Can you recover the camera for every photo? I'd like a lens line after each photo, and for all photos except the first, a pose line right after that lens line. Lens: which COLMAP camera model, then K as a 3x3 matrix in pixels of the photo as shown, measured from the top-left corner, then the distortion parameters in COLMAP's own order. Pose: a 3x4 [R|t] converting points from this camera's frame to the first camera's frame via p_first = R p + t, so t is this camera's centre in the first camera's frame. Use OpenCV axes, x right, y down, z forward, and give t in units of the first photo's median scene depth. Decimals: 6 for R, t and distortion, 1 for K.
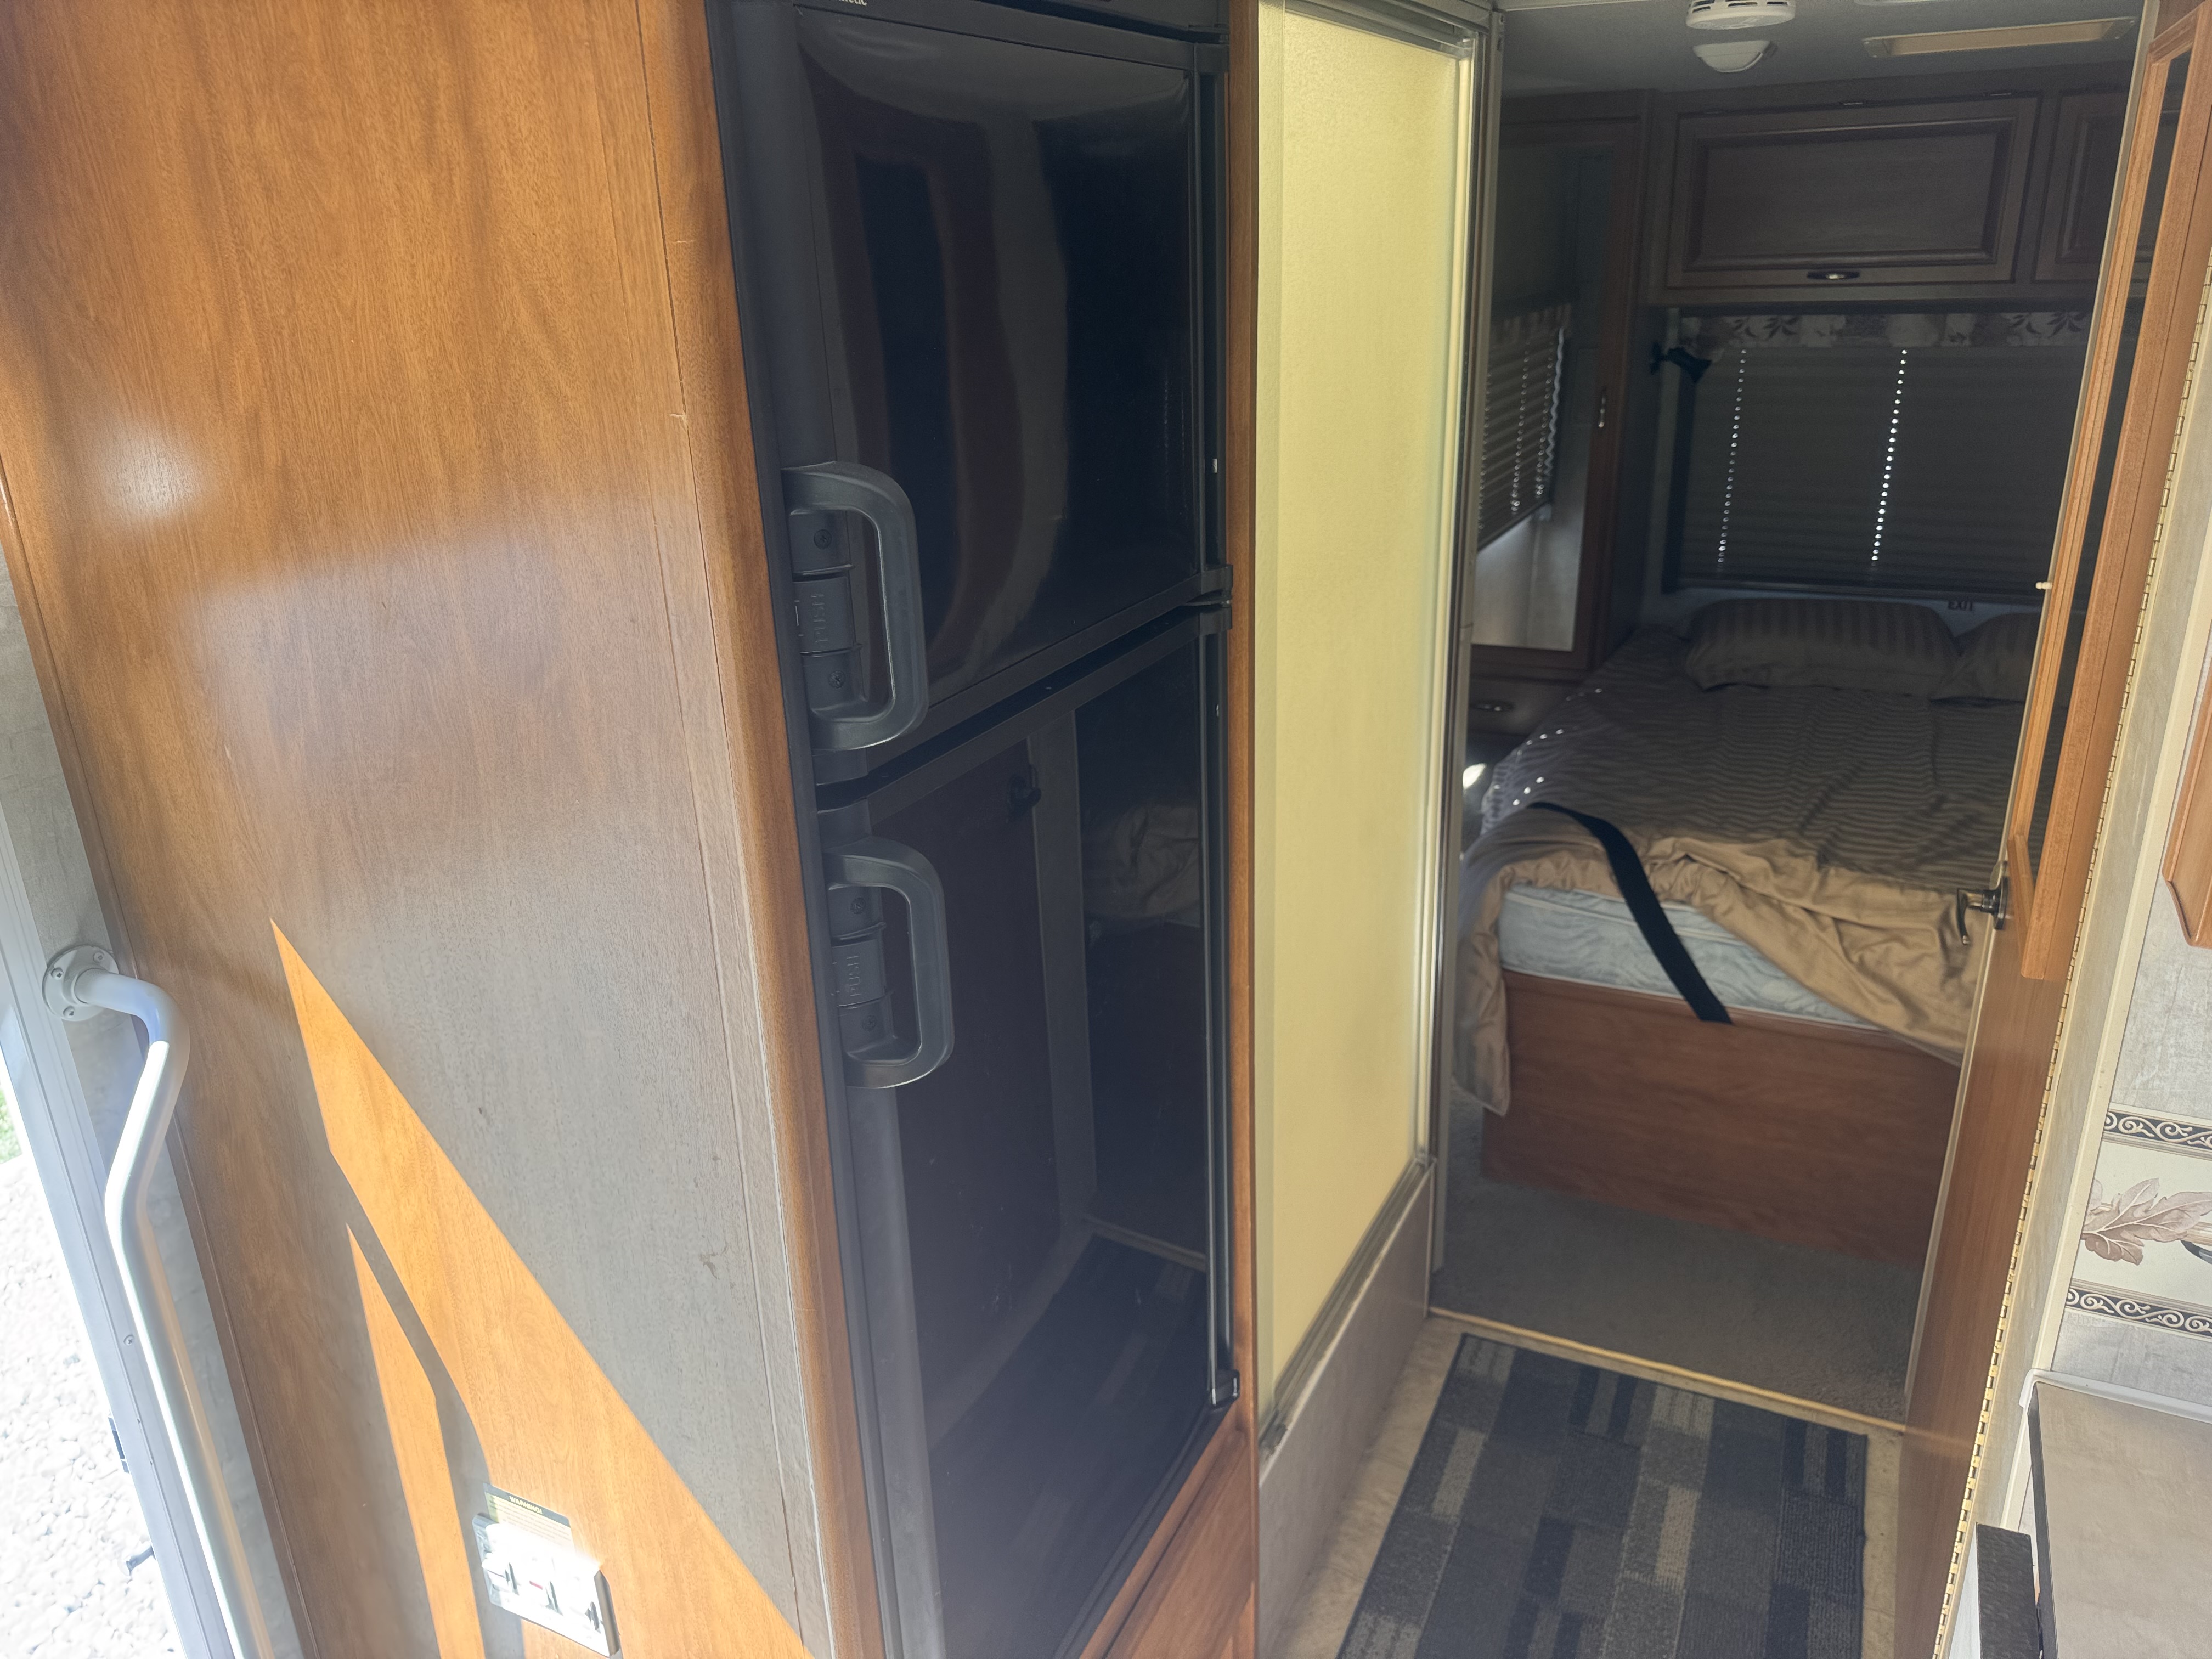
lens RADIAL K [[1563.2, 0, 1106.0], [0, 1563.2, 829.5], [0, 0, 1]] dist [0.047738, -0.064323]
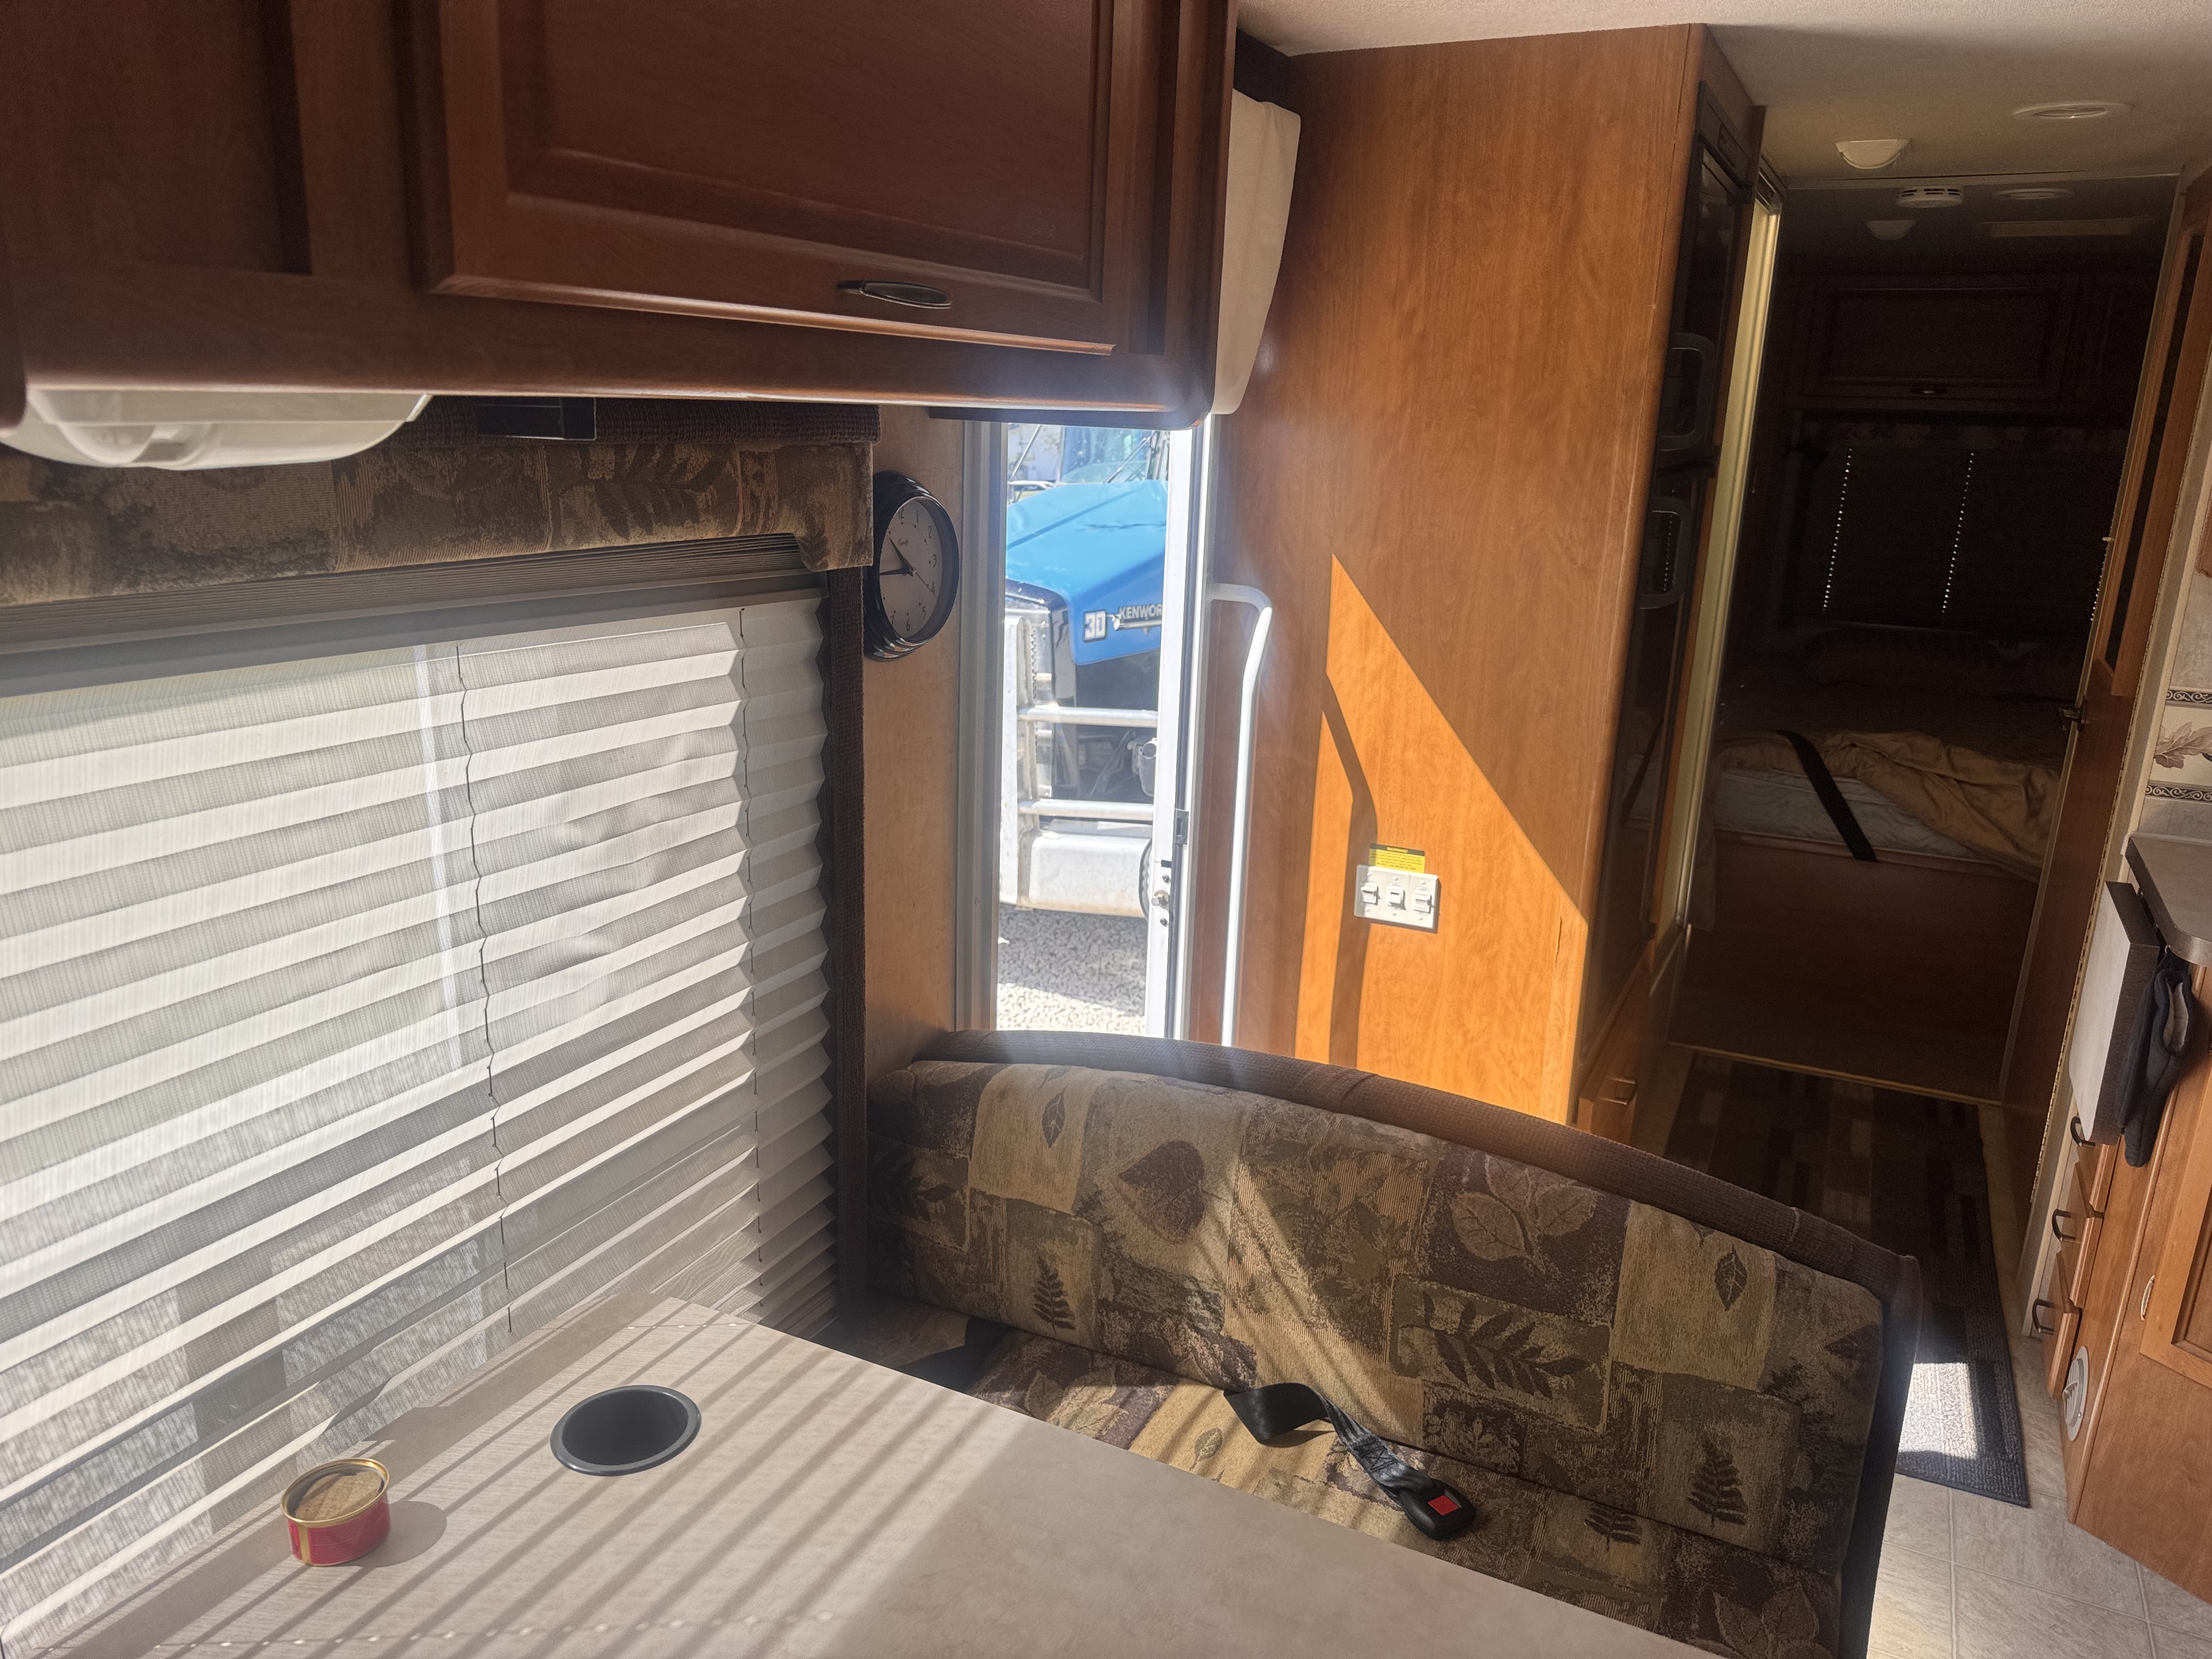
lens RADIAL K [[1552.5, 0, 1104.1], [0, 1552.5, 844.7], [0, 0, 1]] dist [0.008215, -0.000013]
pose [[0.998304, 0.057947, 0.005570, -0.340476], [-0.057353, 0.995421, -0.076474, 0.264935], [-0.009976, 0.076025, 0.997056, -0.456094]]
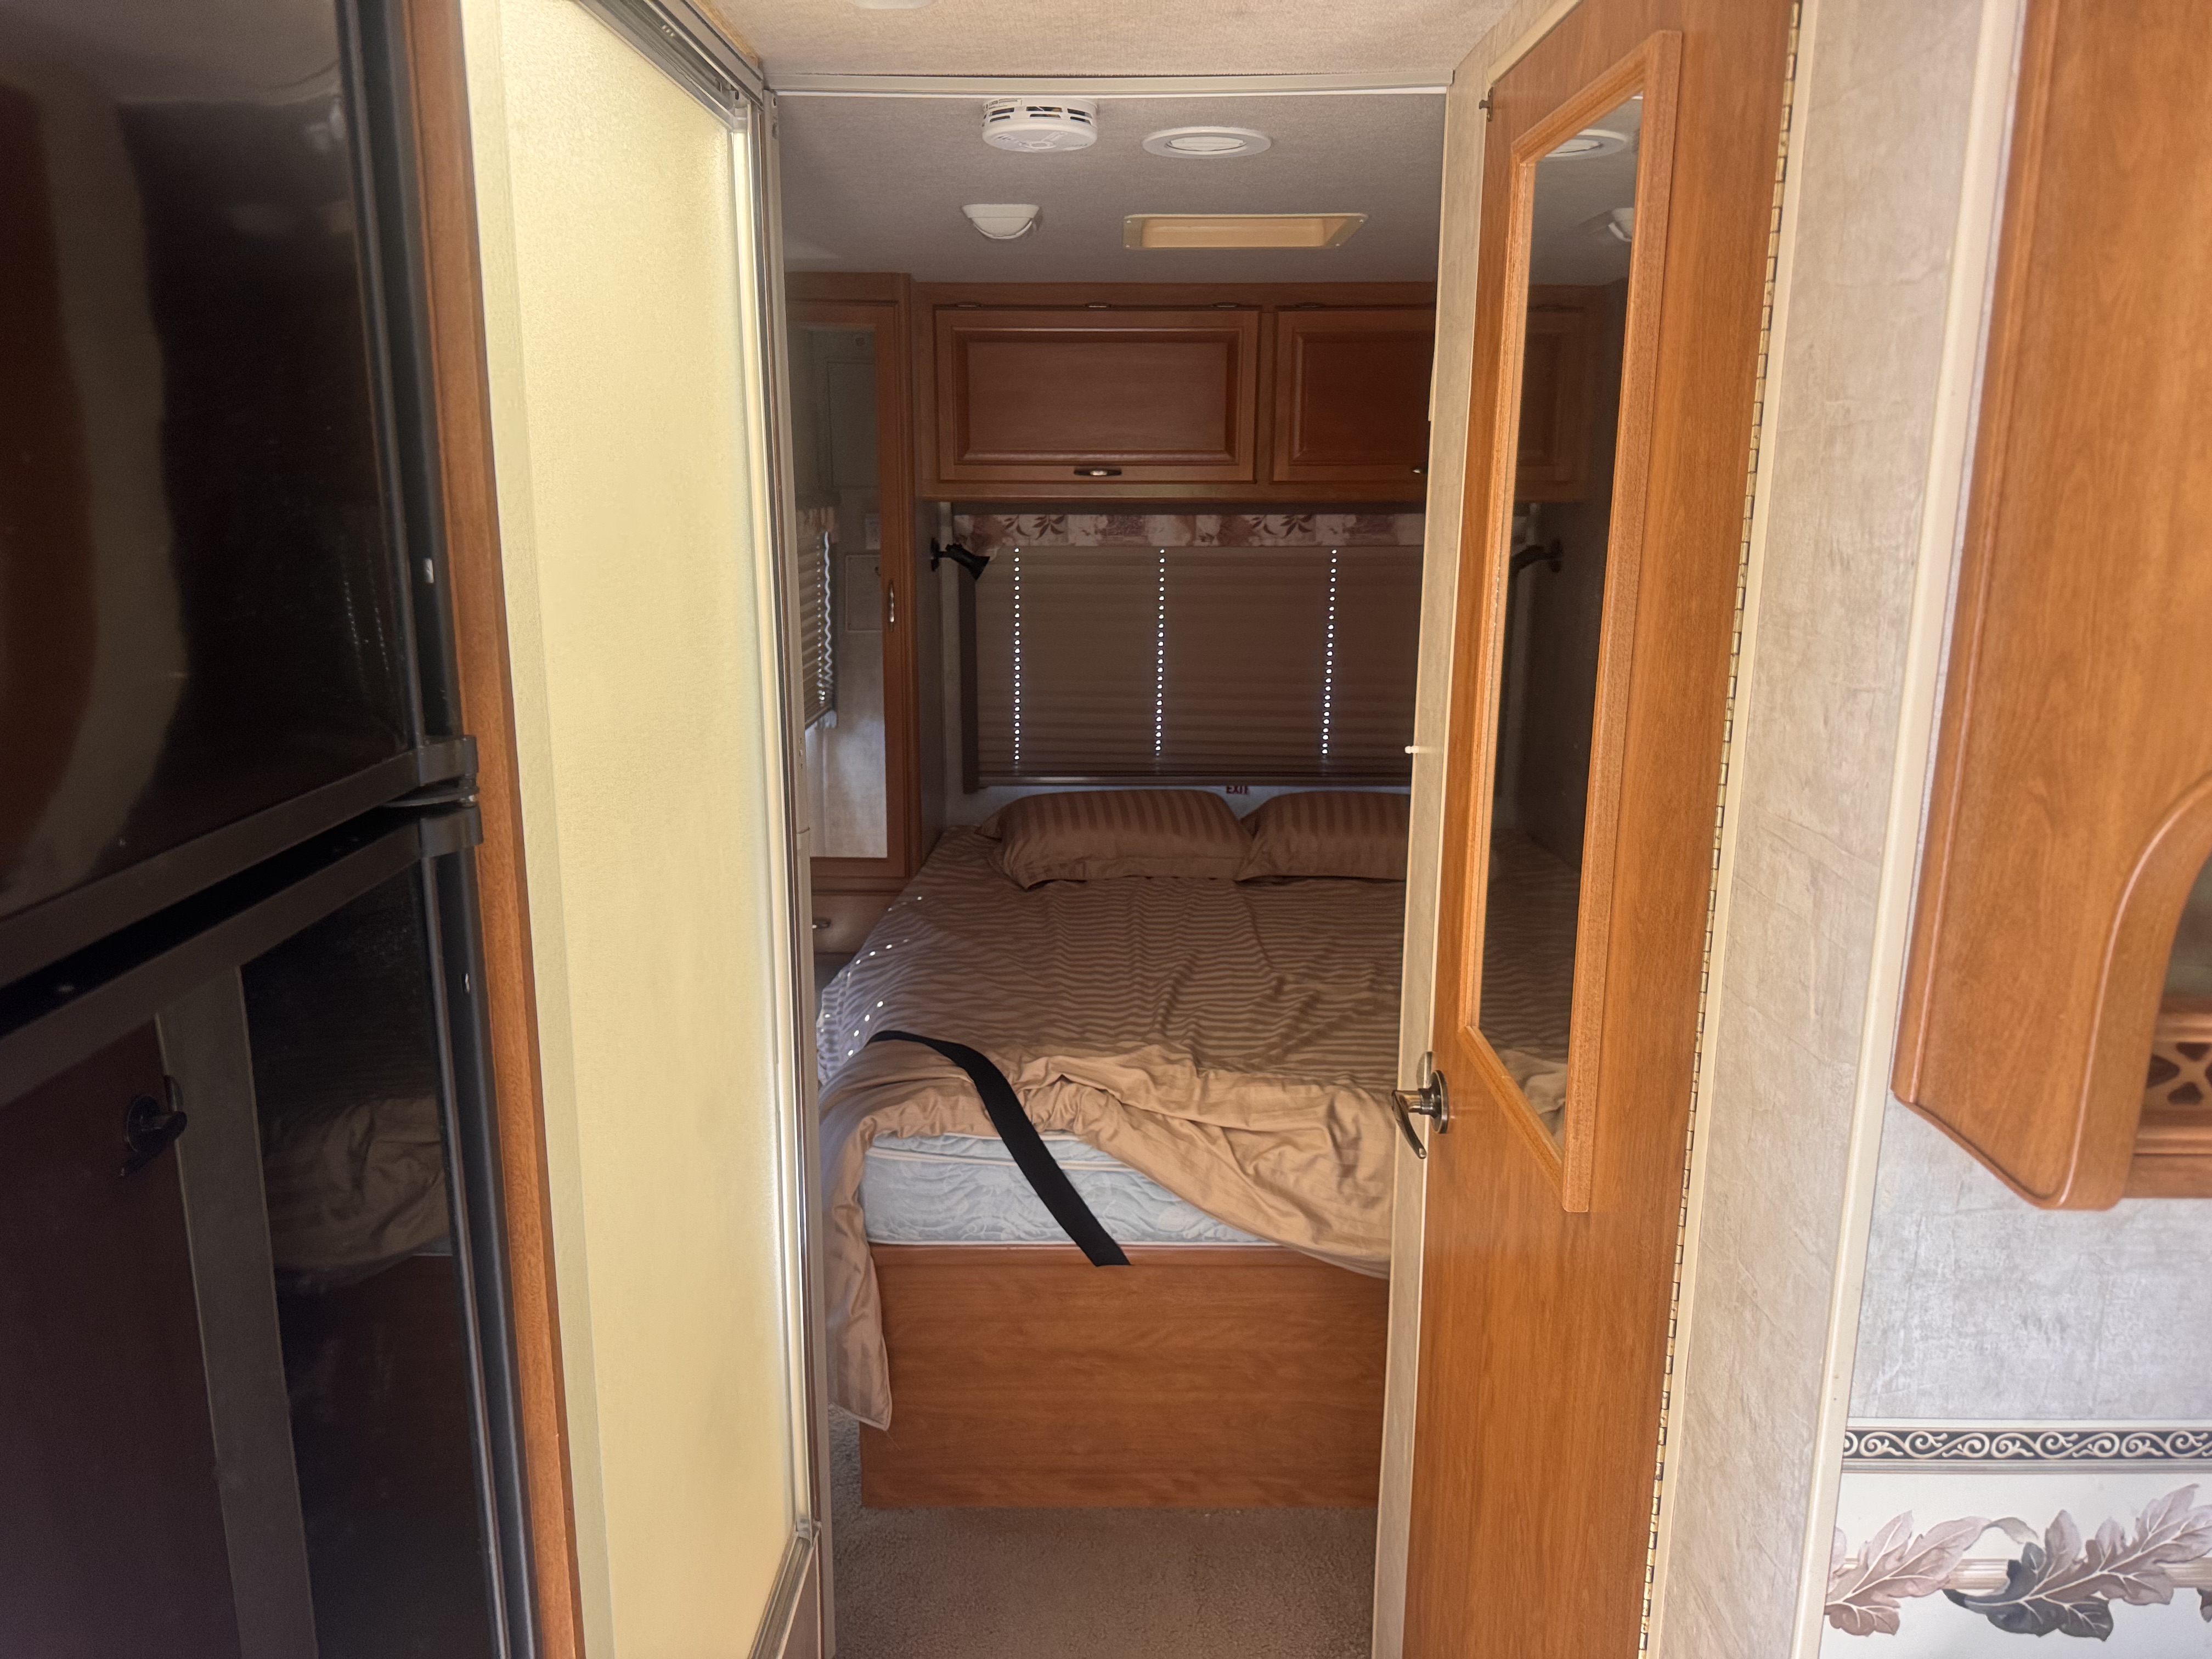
lens RADIAL K [[1555.7, 0, 1091.1], [0, 1555.7, 825.0], [0, 0, 1]] dist [0.135490, -0.179290]
pose [[0.899710, -0.059126, 0.432464, 0.015209], [0.119892, 0.986150, -0.114602, -0.020171], [-0.419699, 0.154958, 0.894338, 0.191489]]
